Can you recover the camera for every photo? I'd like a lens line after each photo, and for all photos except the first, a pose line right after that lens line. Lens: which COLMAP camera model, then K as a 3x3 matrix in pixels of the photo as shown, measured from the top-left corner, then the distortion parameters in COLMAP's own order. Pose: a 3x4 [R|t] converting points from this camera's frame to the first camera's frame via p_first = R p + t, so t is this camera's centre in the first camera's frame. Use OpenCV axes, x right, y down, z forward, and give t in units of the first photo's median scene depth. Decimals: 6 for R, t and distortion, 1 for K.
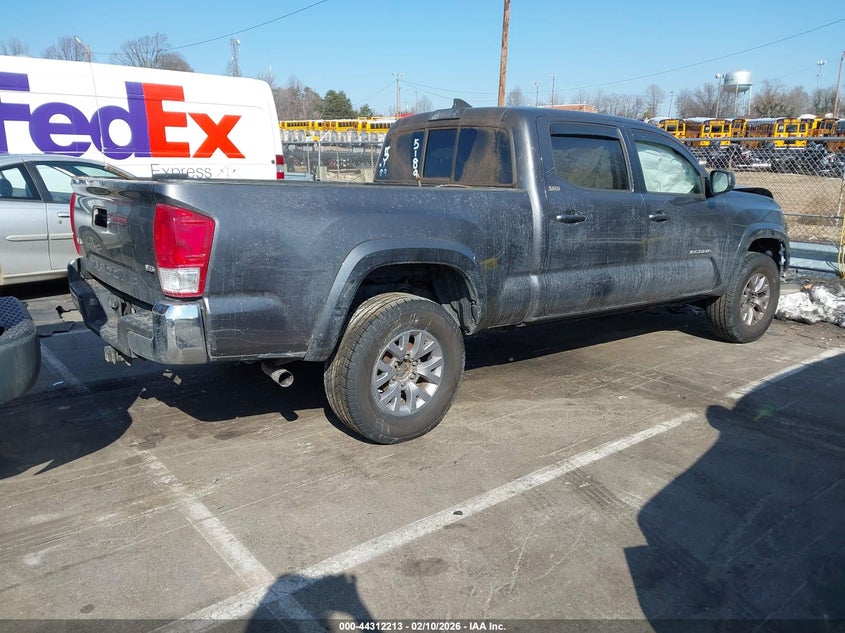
lens RADIAL K [[664.1, 0, 416.4], [0, 664.1, 313.9], [0, 0, 1]] dist [0.014968, -0.010028]
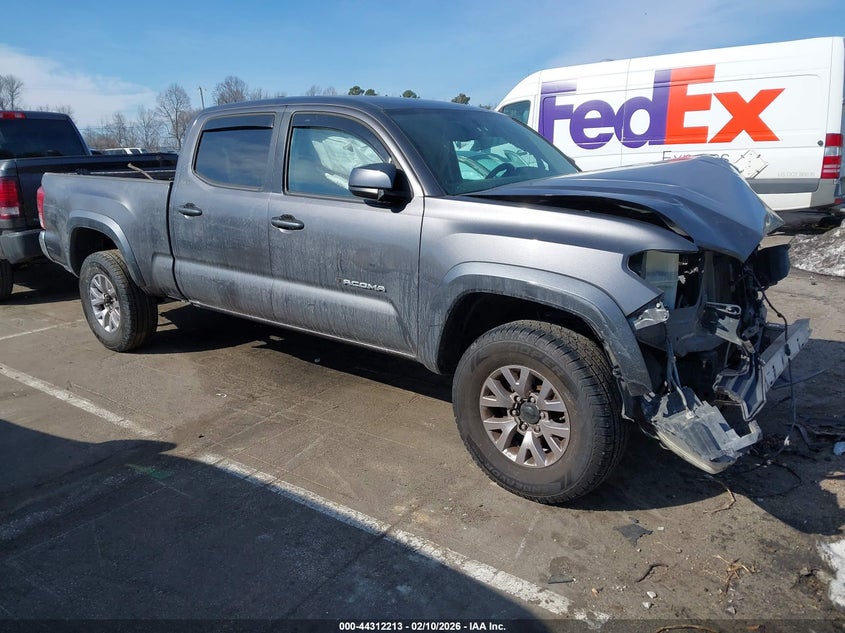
lens RADIAL K [[664.1, 0, 418.6], [0, 664.1, 319.9], [0, 0, 1]] dist [0.014968, -0.010028]
pose [[0.218011, 0.220038, -0.950818, 0.536906], [-0.188549, 0.965394, 0.180180, -0.094516], [0.957560, 0.139994, 0.251954, 0.444880]]
